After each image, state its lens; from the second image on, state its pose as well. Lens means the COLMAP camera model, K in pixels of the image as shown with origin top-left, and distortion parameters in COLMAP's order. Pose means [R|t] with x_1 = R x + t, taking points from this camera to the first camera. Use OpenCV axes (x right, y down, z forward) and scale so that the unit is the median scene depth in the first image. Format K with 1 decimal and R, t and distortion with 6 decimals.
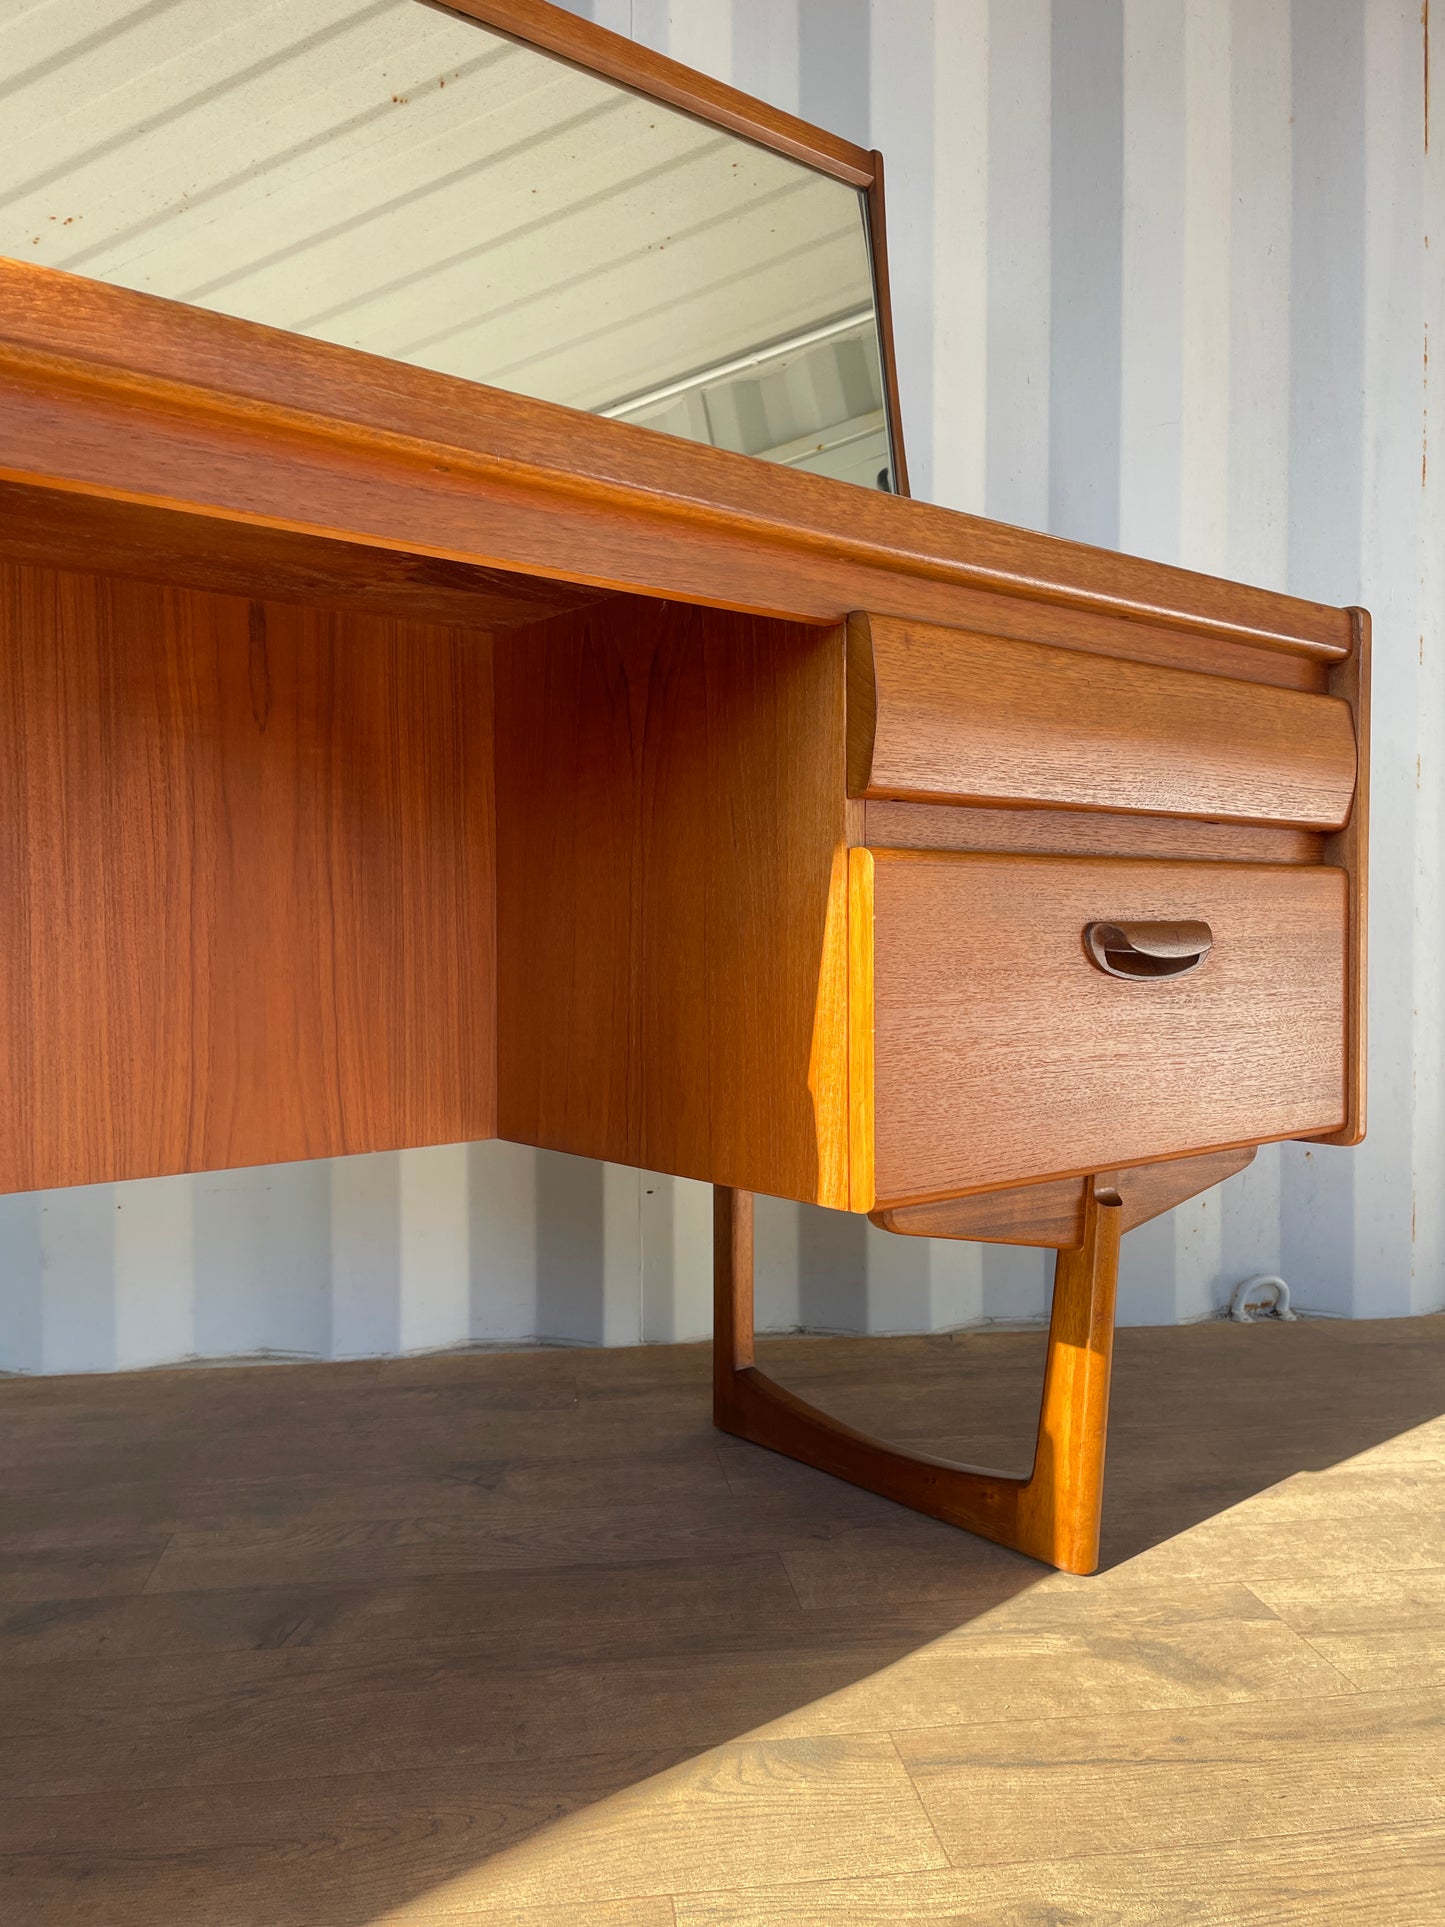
lens RADIAL K [[1474.0, 0, 723.1], [0, 1474.0, 972.8], [0, 0, 1]] dist [0.086622, -0.124520]
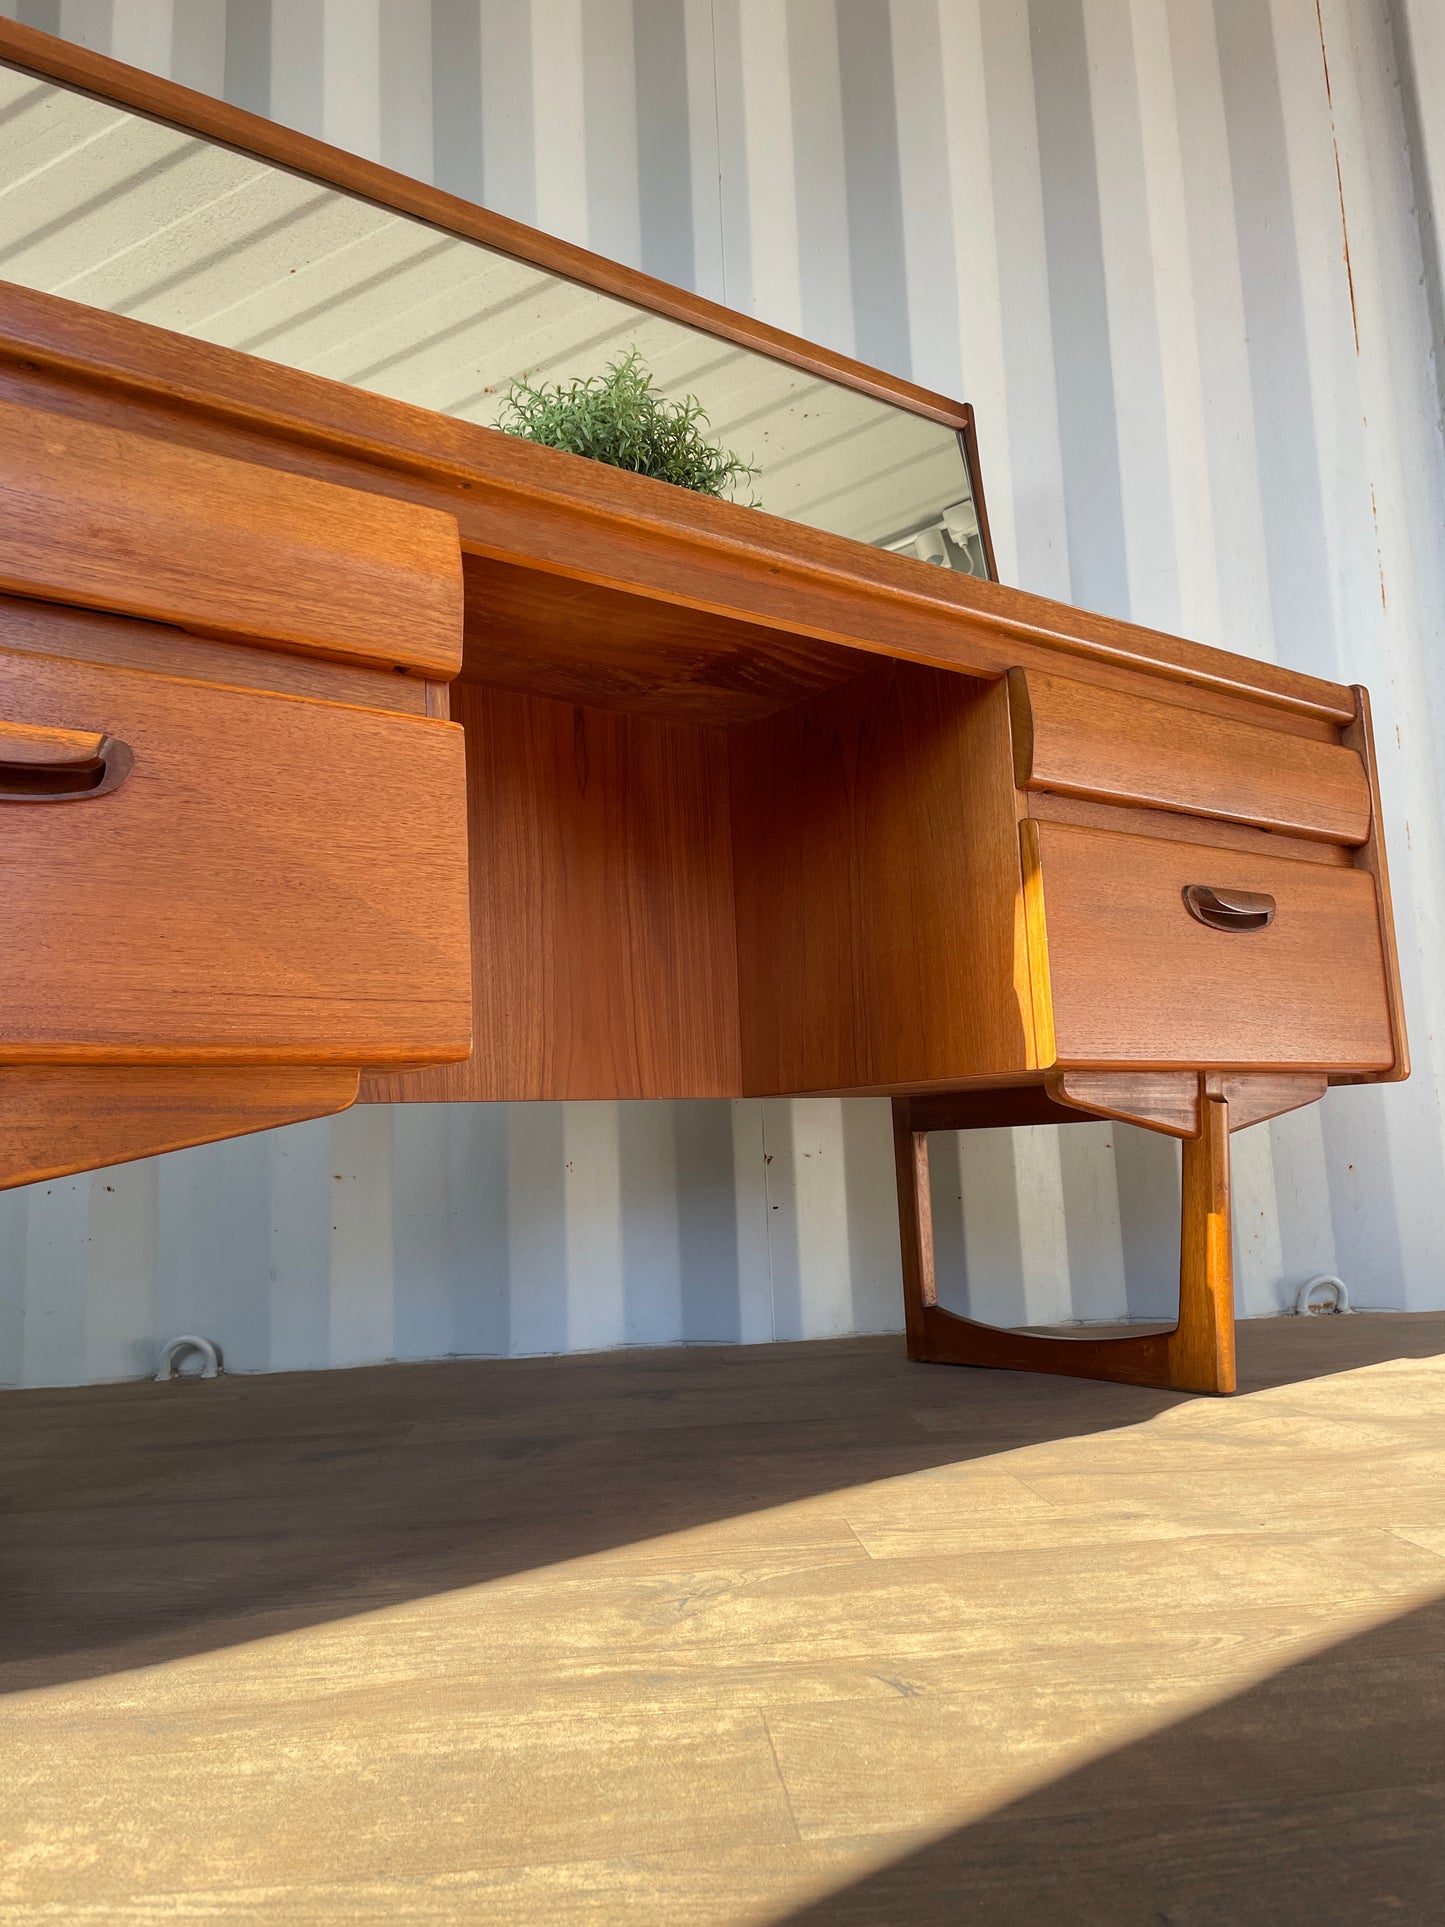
lens RADIAL K [[1439.3, 0, 718.5], [0, 1439.3, 964.0], [0, 0, 1]] dist [0.087027, -0.123392]
pose [[0.998529, -0.042472, -0.033717, -0.138132], [0.036426, 0.985926, -0.163165, 0.225449], [0.040172, 0.161697, 0.986022, -0.327991]]
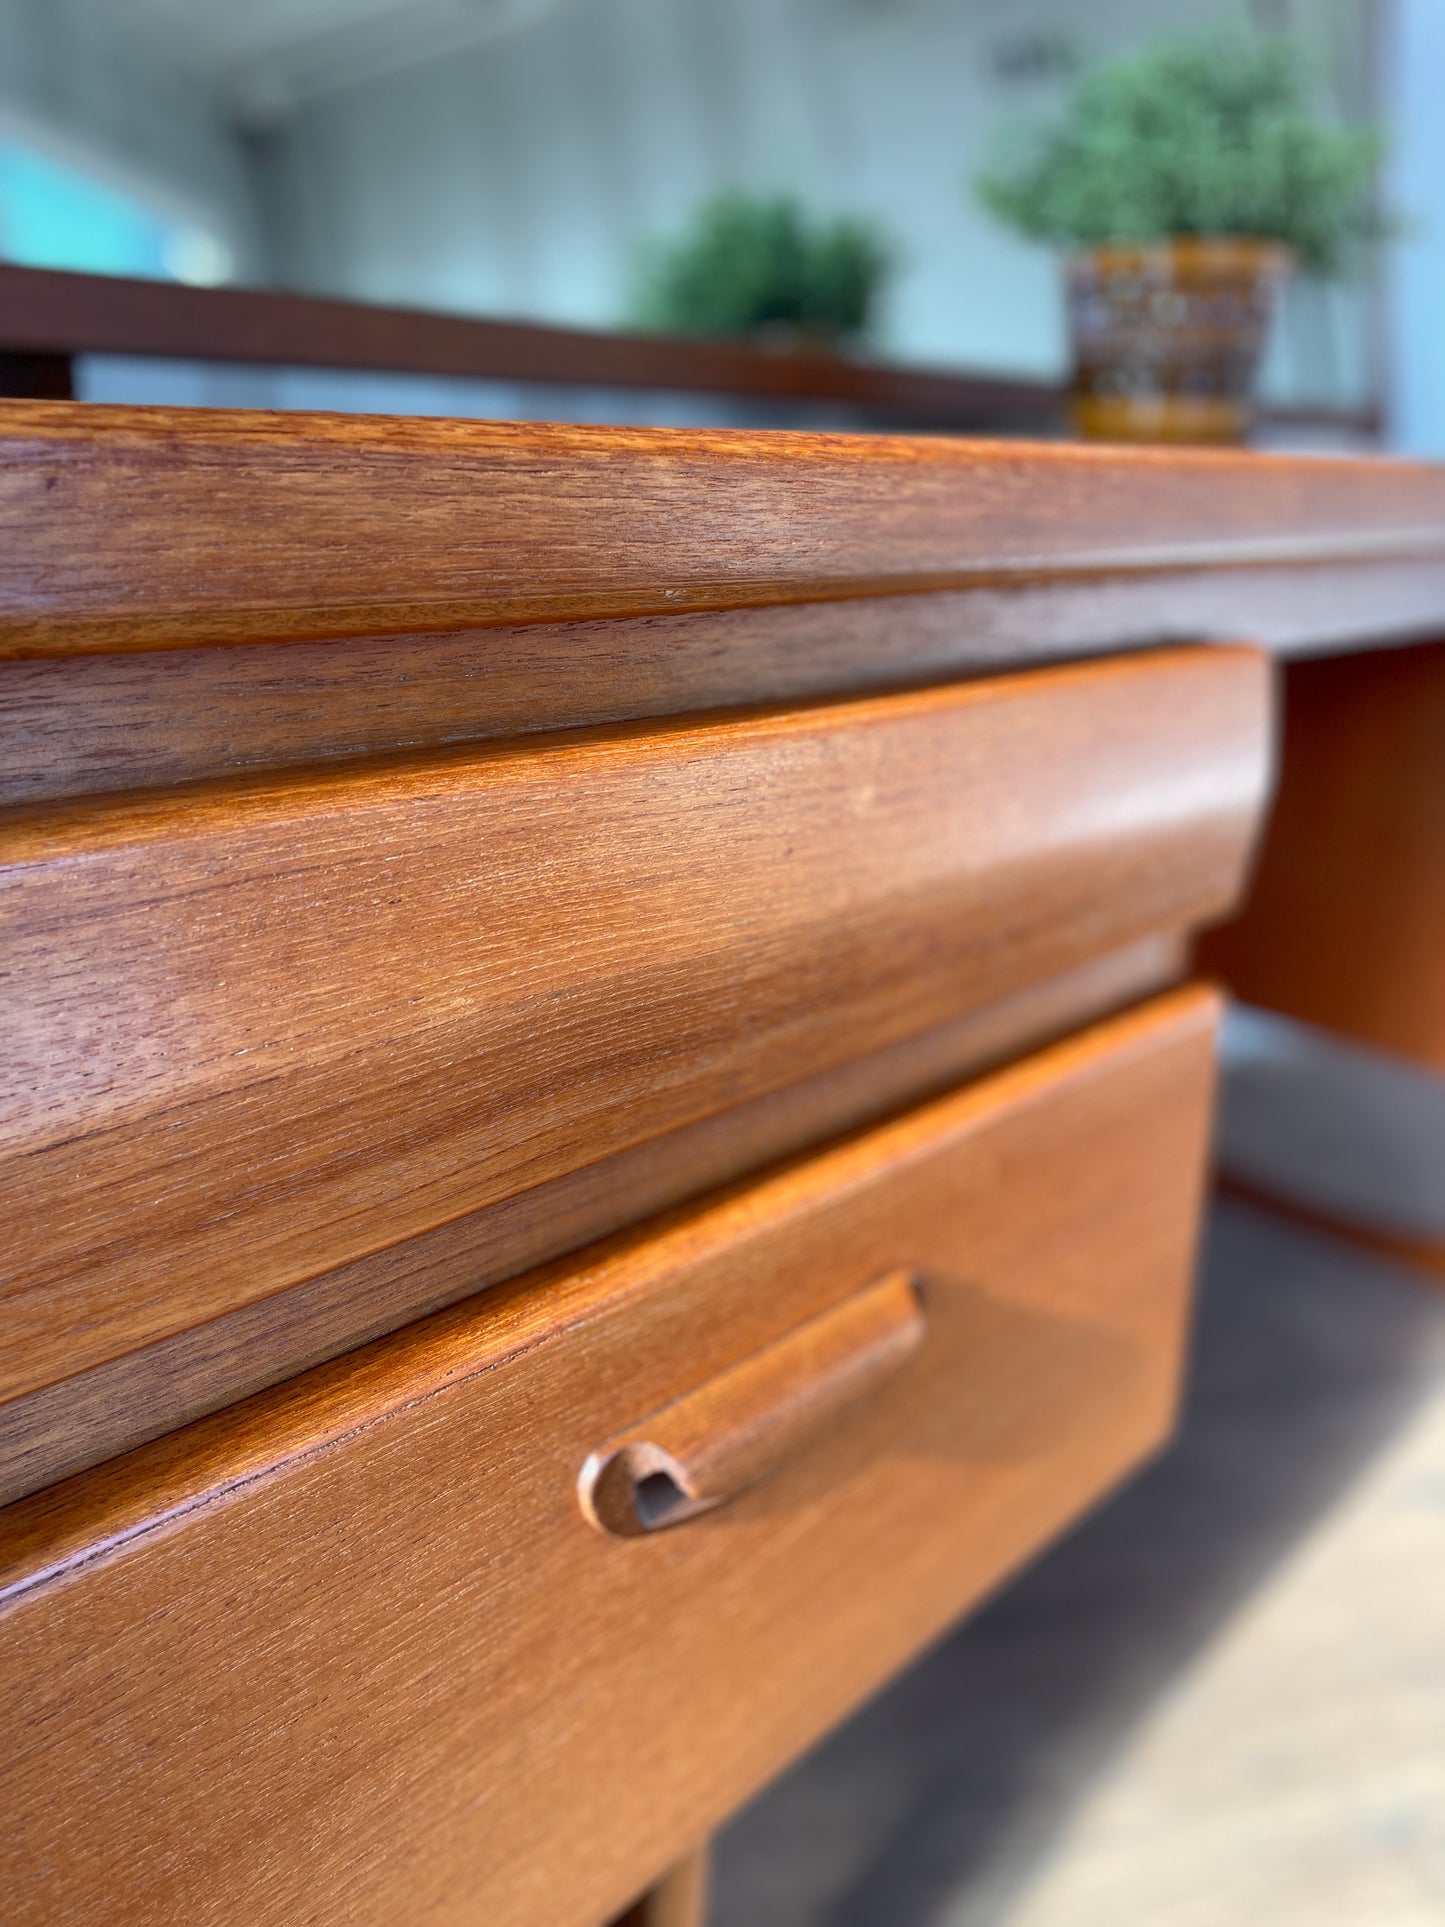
lens RADIAL K [[1477.4, 0, 722.5], [0, 1477.4, 963.5], [0, 0, 1]] dist [0.090583, -0.127174]
pose [[0.994505, -0.006582, 0.104478, -0.552321], [-0.023372, 0.958870, 0.282883, -0.219773], [-0.102043, -0.283770, 0.953447, -0.028581]]
